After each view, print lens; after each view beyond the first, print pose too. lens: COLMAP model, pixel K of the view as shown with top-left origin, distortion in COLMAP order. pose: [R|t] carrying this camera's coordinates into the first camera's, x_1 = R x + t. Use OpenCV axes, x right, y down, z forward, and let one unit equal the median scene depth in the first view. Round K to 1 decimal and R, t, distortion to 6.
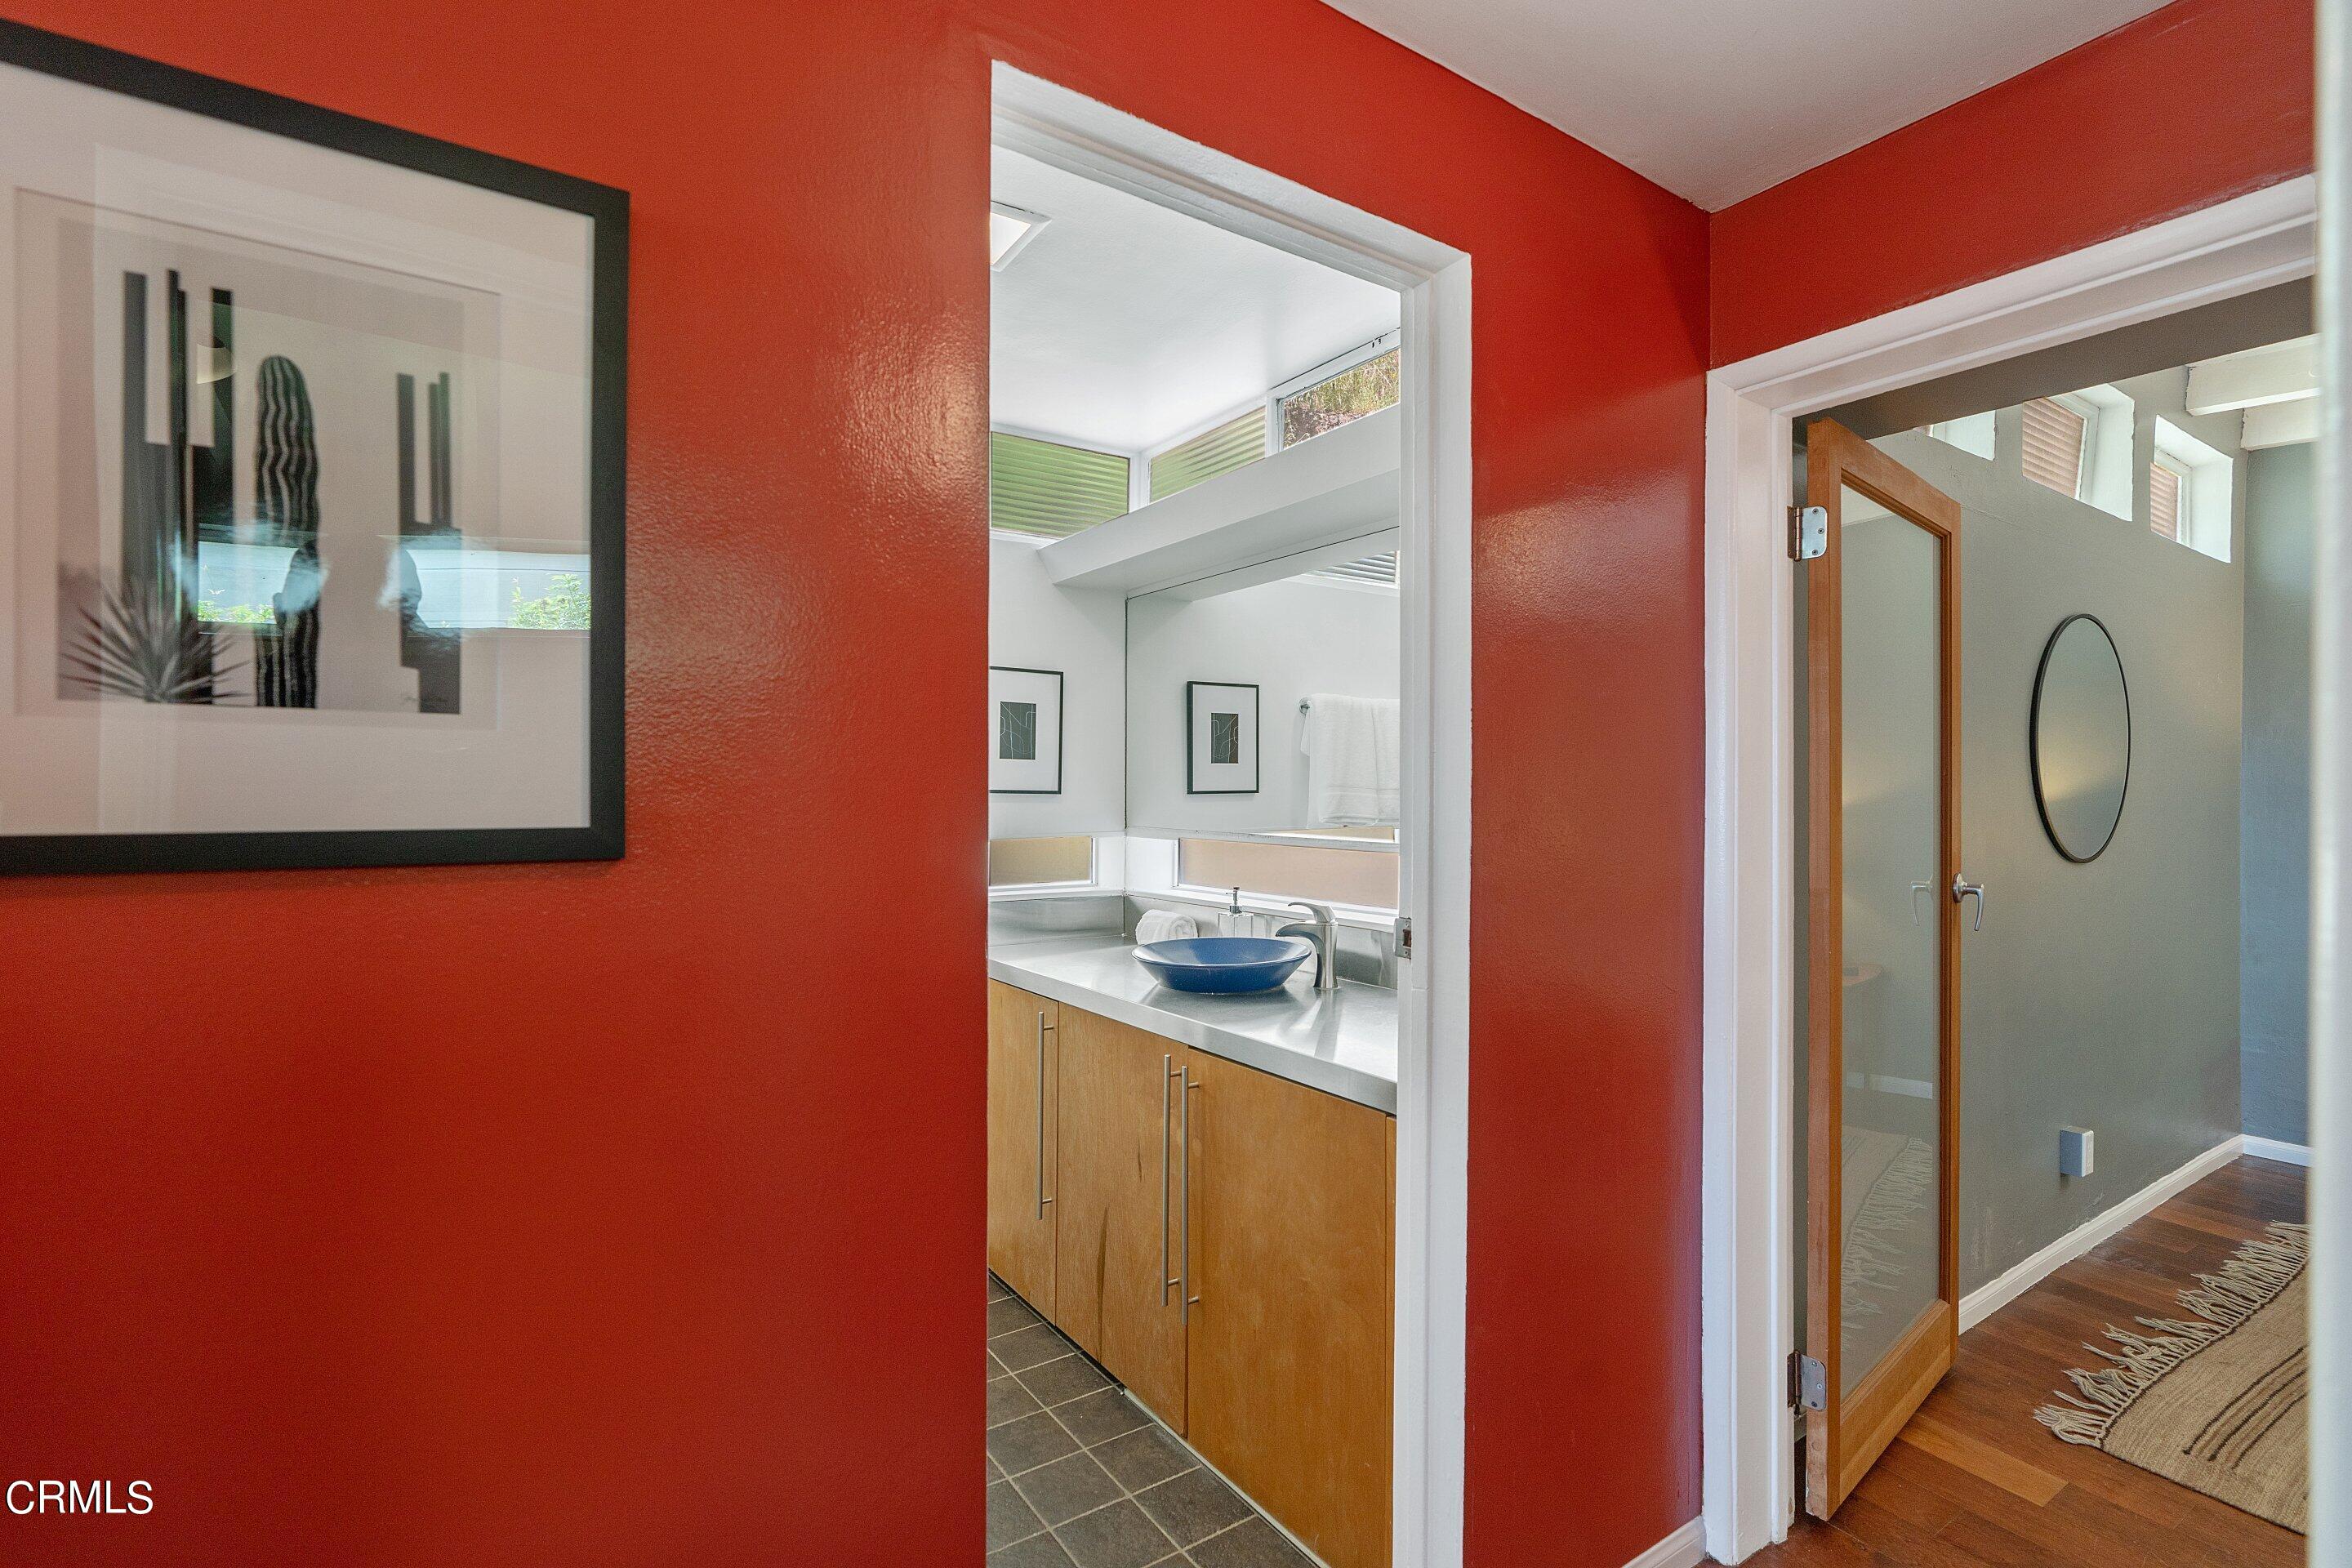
lens RADIAL K [[1105.8, 0, 1176.3], [0, 1105.8, 785.8], [0, 0, 1]] dist [0.006320, 0.001003]
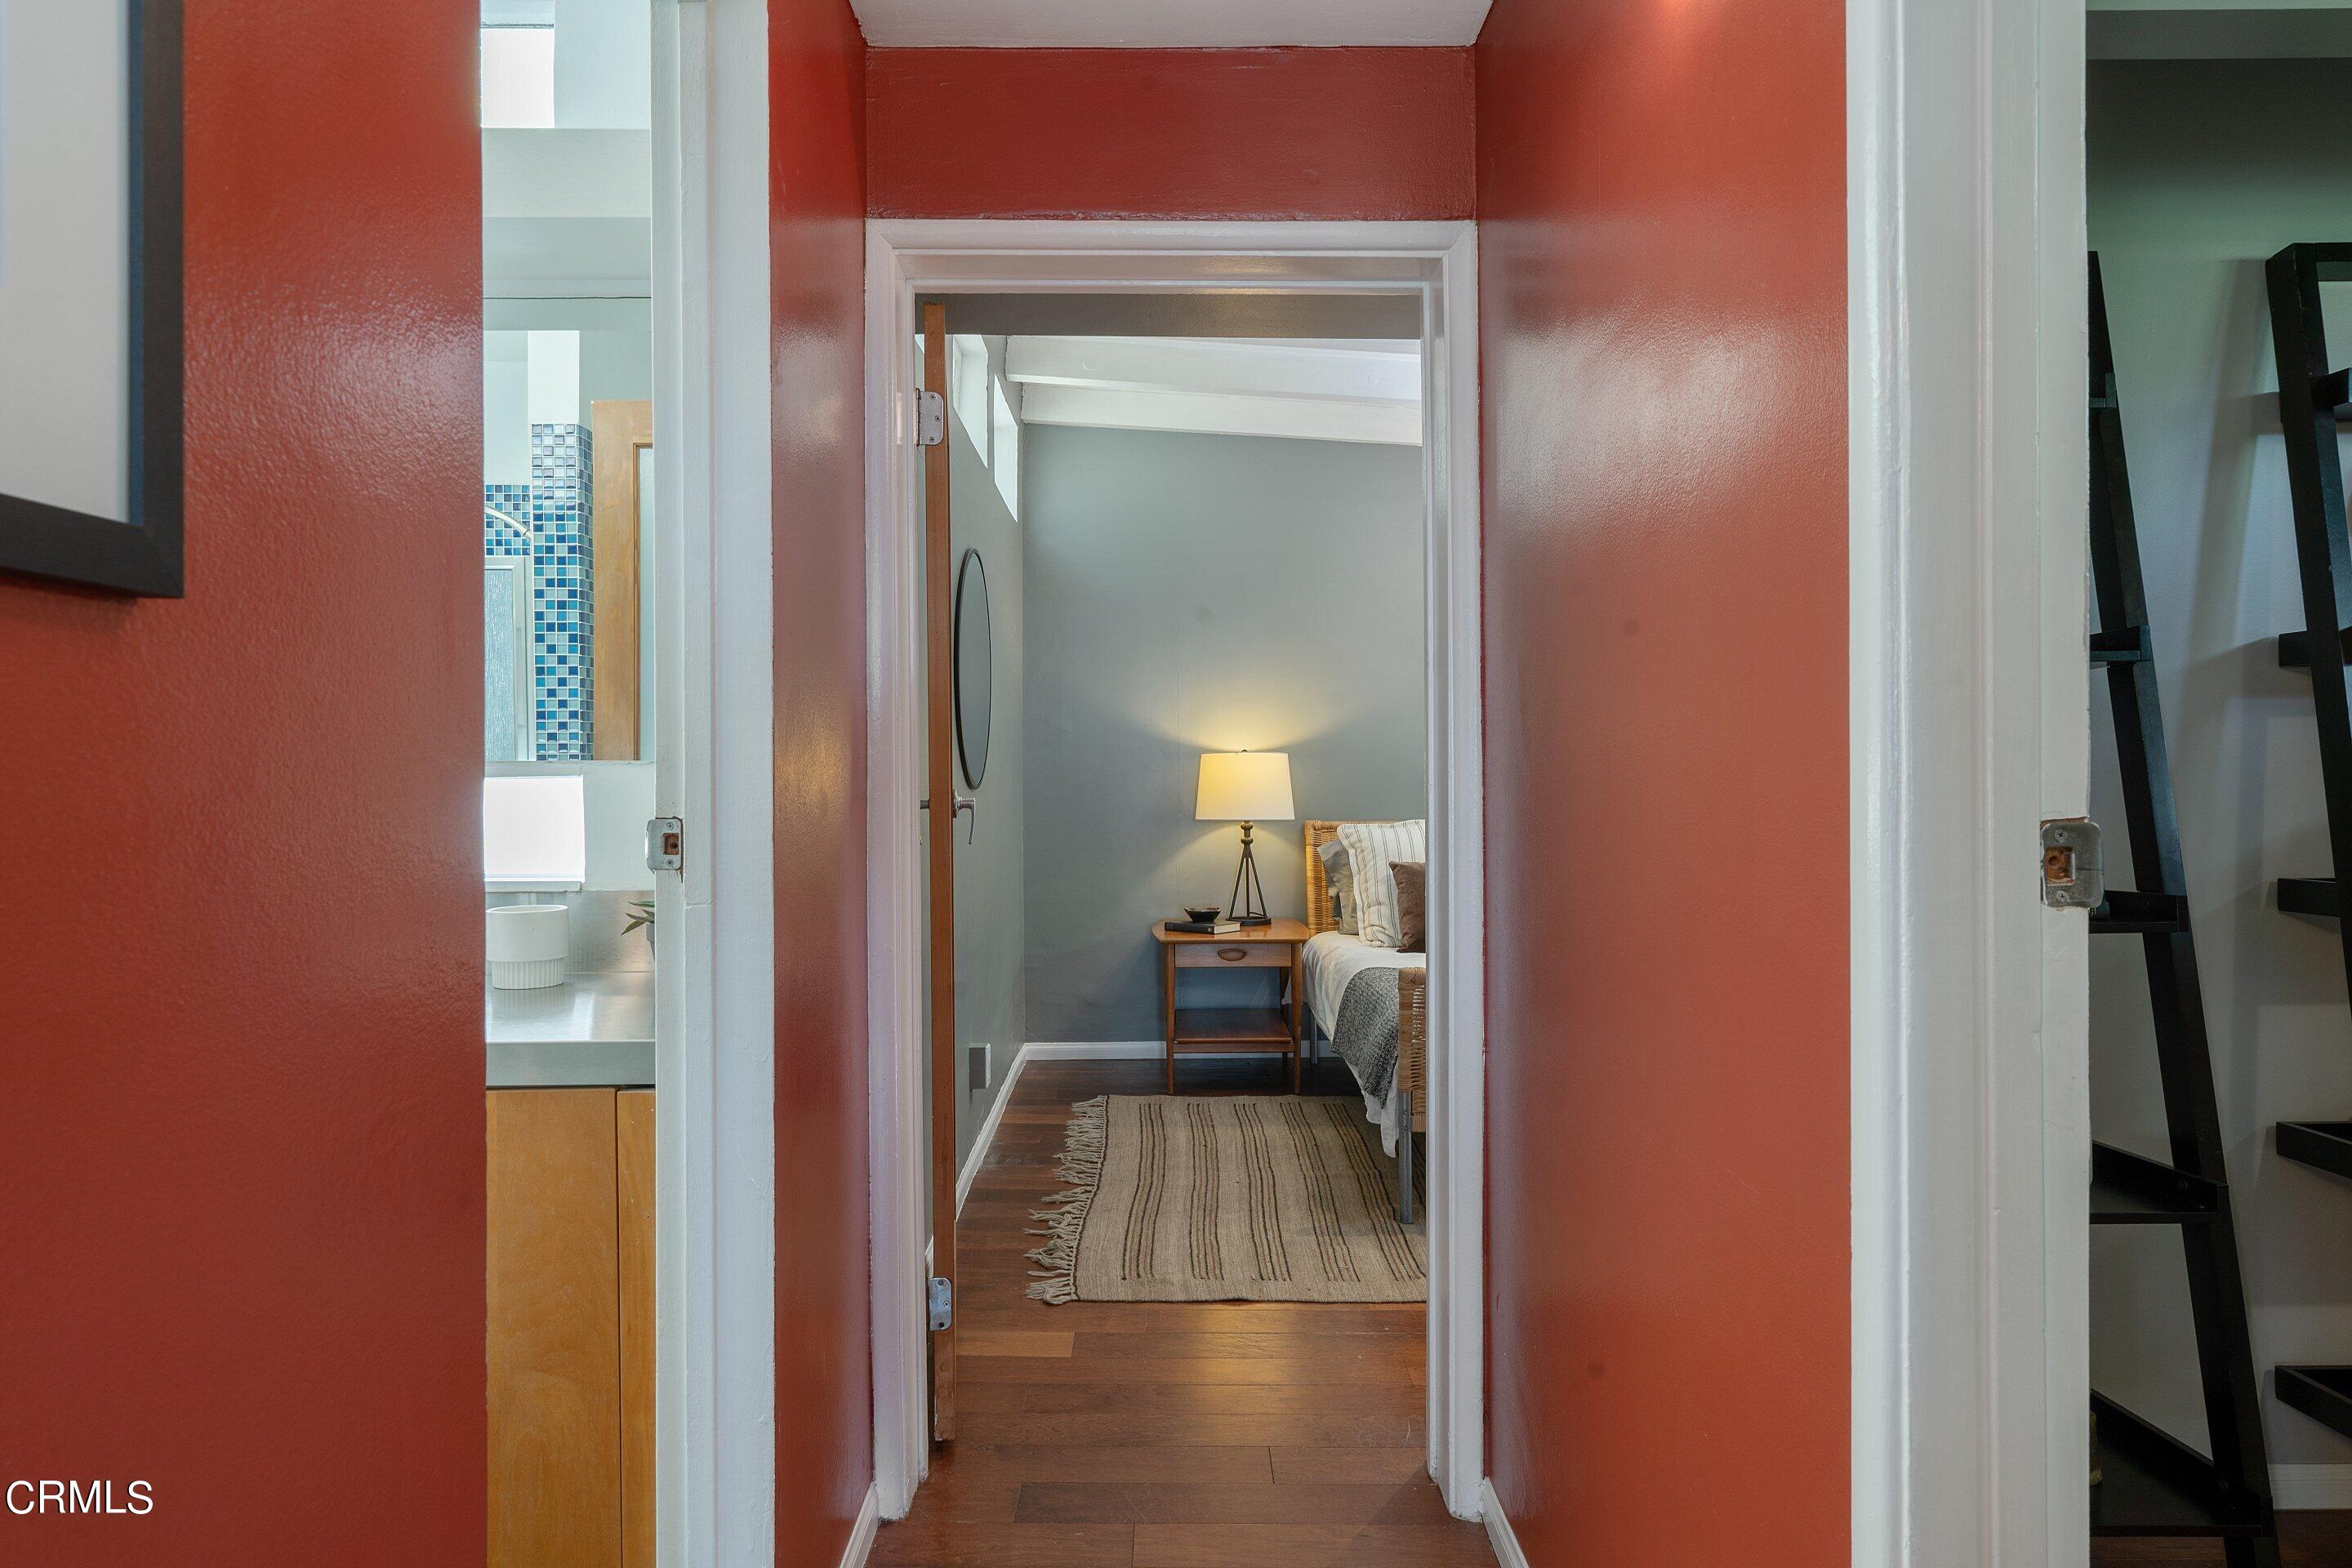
lens RADIAL K [[1518.2, 0, 1171.9], [0, 1518.2, 777.4], [0, 0, 1]] dist [-0.001648, 0.000532]
pose [[0.539936, -0.013216, 0.841603, -0.332181], [0.013604, 0.999883, 0.006974, 0.060199], [-0.841596, 0.007684, 0.540052, 0.092982]]
